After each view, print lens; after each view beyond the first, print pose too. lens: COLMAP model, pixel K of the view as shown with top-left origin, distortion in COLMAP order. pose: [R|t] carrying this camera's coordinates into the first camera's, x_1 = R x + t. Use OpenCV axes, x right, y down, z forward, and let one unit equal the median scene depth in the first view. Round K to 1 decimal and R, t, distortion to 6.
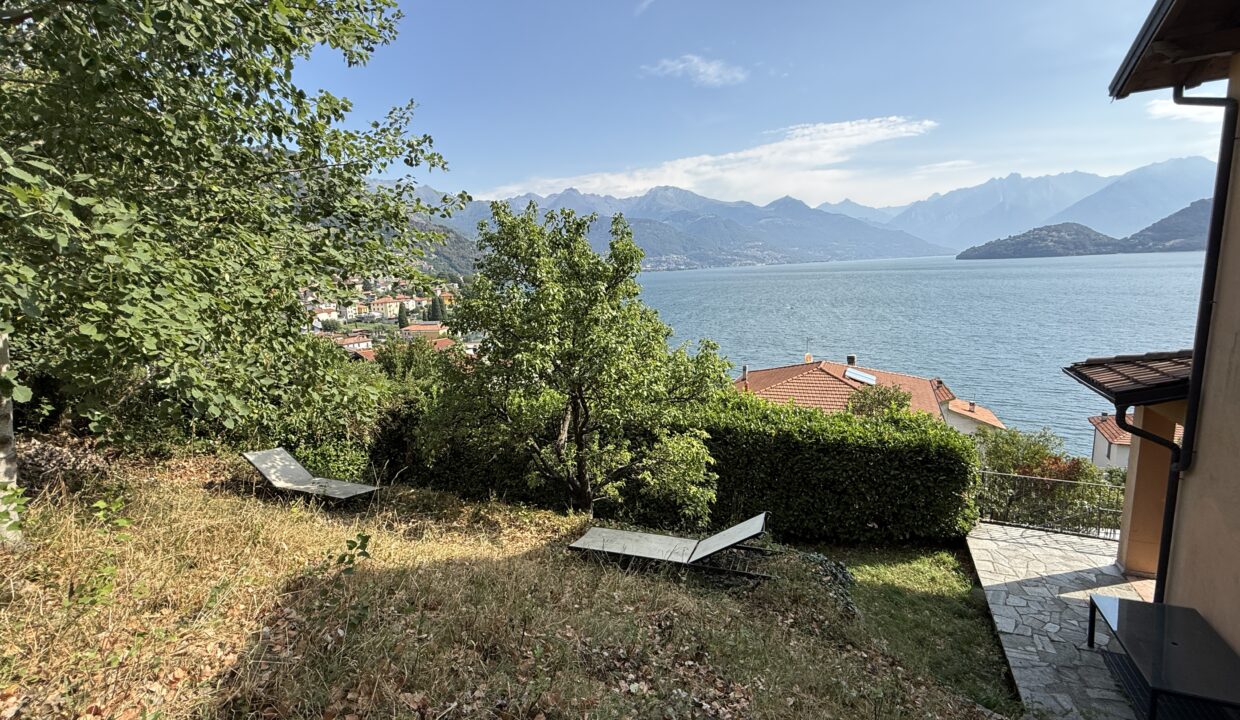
lens RADIAL K [[536.9, 0, 628.0], [0, 536.9, 361.4], [0, 0, 1]] dist [-0.001487, 0.000682]
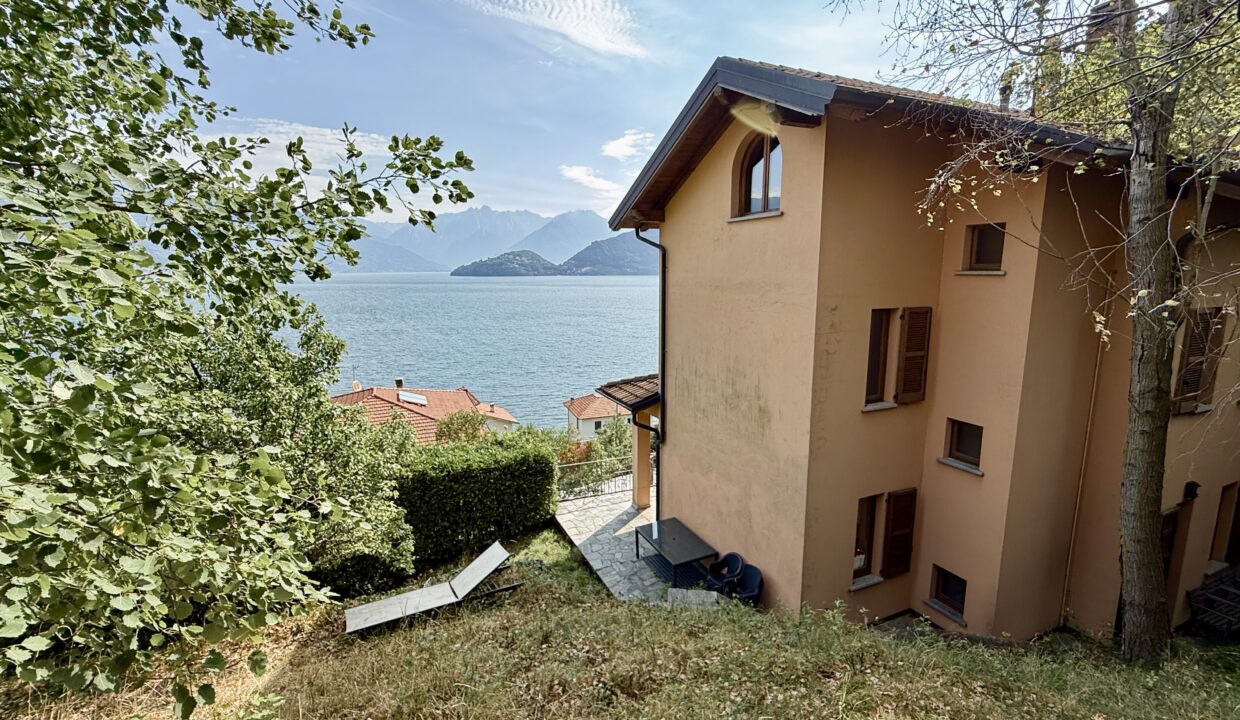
lens RADIAL K [[536.9, 0, 621.8], [0, 536.9, 355.7], [0, 0, 1]] dist [-0.001487, 0.000682]
pose [[0.657607, -0.075237, 0.749595, -0.299064], [0.098523, 0.995044, 0.013441, -0.098376], [-0.746891, 0.065014, 0.661761, -0.090714]]
